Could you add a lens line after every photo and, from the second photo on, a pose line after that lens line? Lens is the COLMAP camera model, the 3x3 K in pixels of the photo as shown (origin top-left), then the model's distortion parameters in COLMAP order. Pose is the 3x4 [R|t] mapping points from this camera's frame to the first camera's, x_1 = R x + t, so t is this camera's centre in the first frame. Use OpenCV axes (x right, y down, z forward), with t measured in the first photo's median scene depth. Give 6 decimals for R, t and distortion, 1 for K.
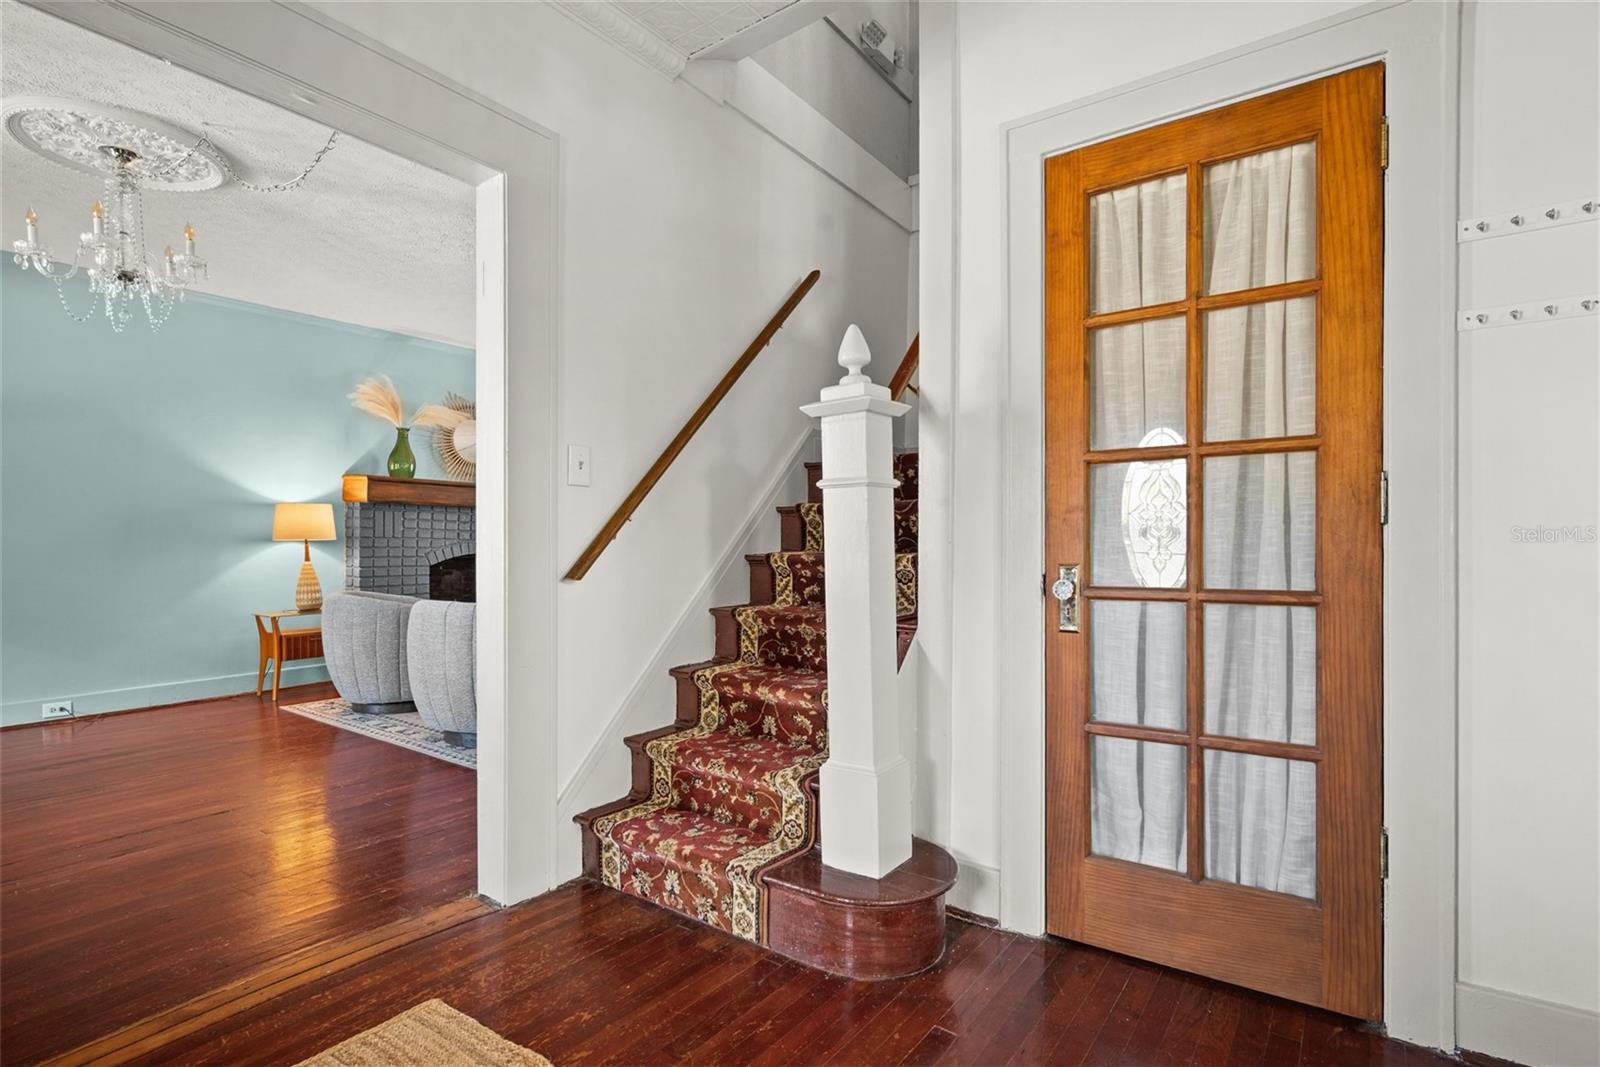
lens RADIAL K [[790.1, 0, 801.6], [0, 790.1, 544.4], [0, 0, 1]] dist [0.001217, 0.000077]
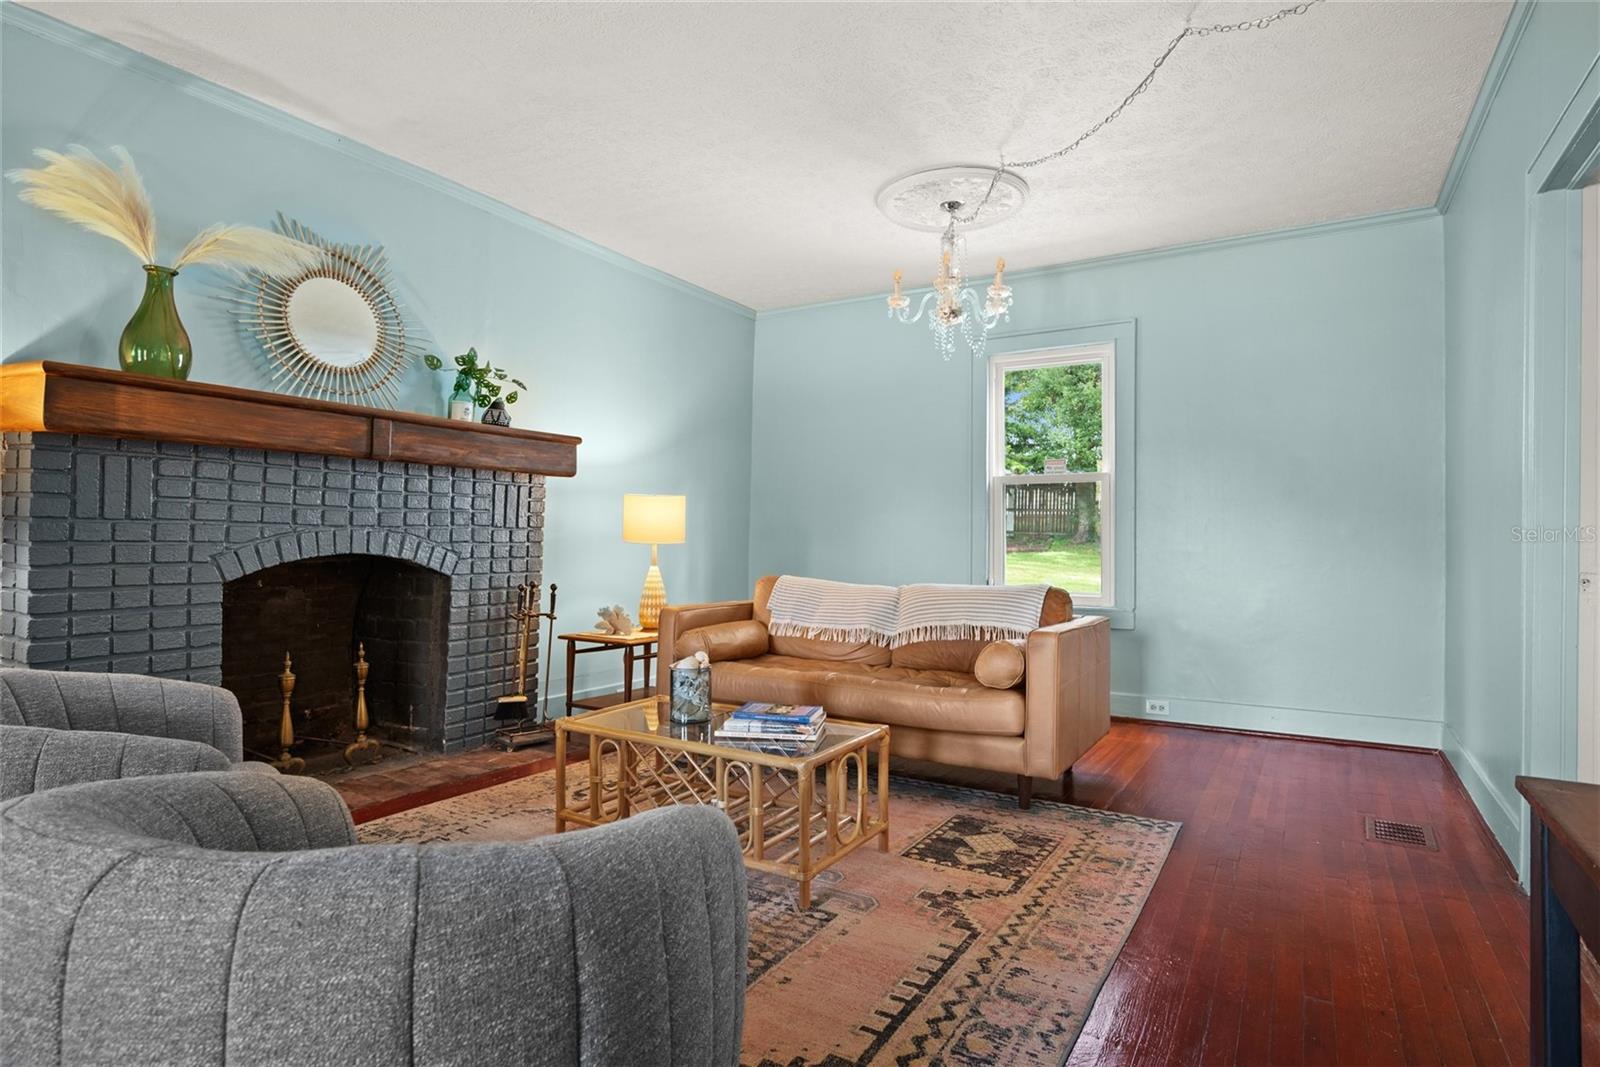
lens RADIAL K [[860.6, 0, 806.7], [0, 860.6, 526.8], [0, 0, 1]] dist [0.001832, -0.000593]
pose [[0.995933, 0.009161, 0.089626, -0.191828], [-0.008449, 0.999930, -0.008313, -0.003428], [-0.089695, 0.007522, 0.995941, 0.499493]]
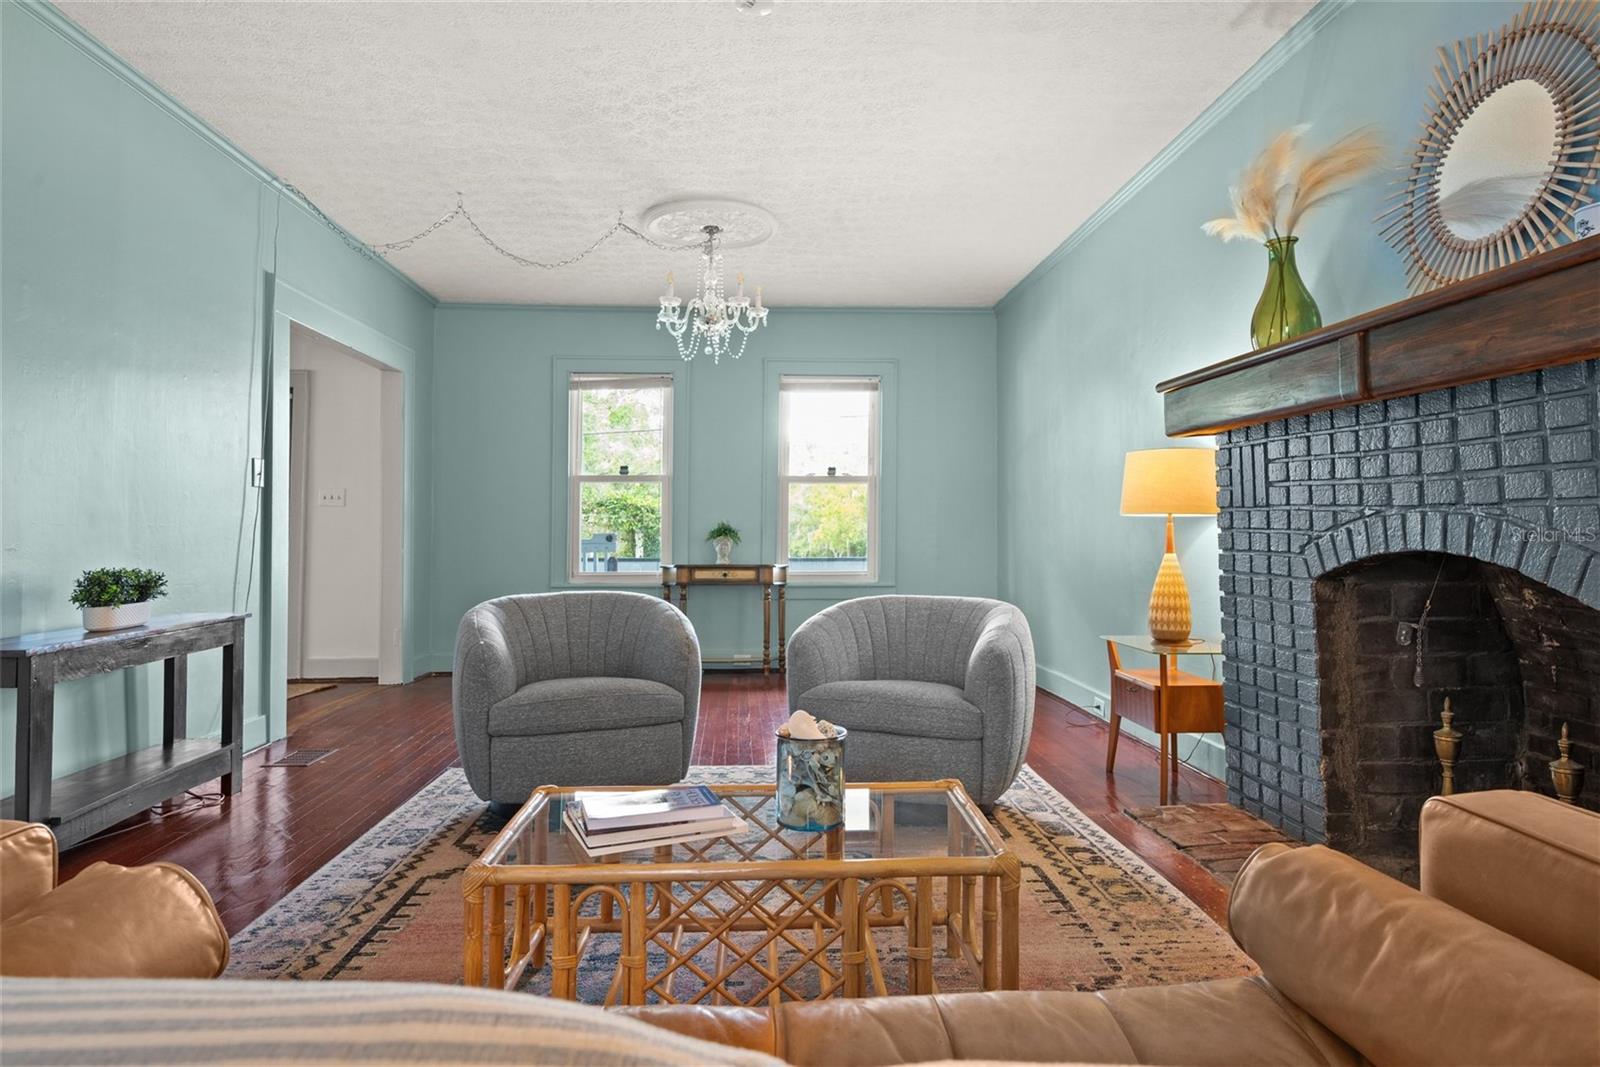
lens RADIAL K [[894.5, 0, 803.8], [0, 894.5, 522.4], [0, 0, 1]] dist [-0.000161, 0.000013]
pose [[-0.770421, 0.003734, -0.637525, -0.021166], [0.005139, 0.999987, -0.000353, -0.001059], [0.637515, -0.003549, -0.770430, 1.201639]]
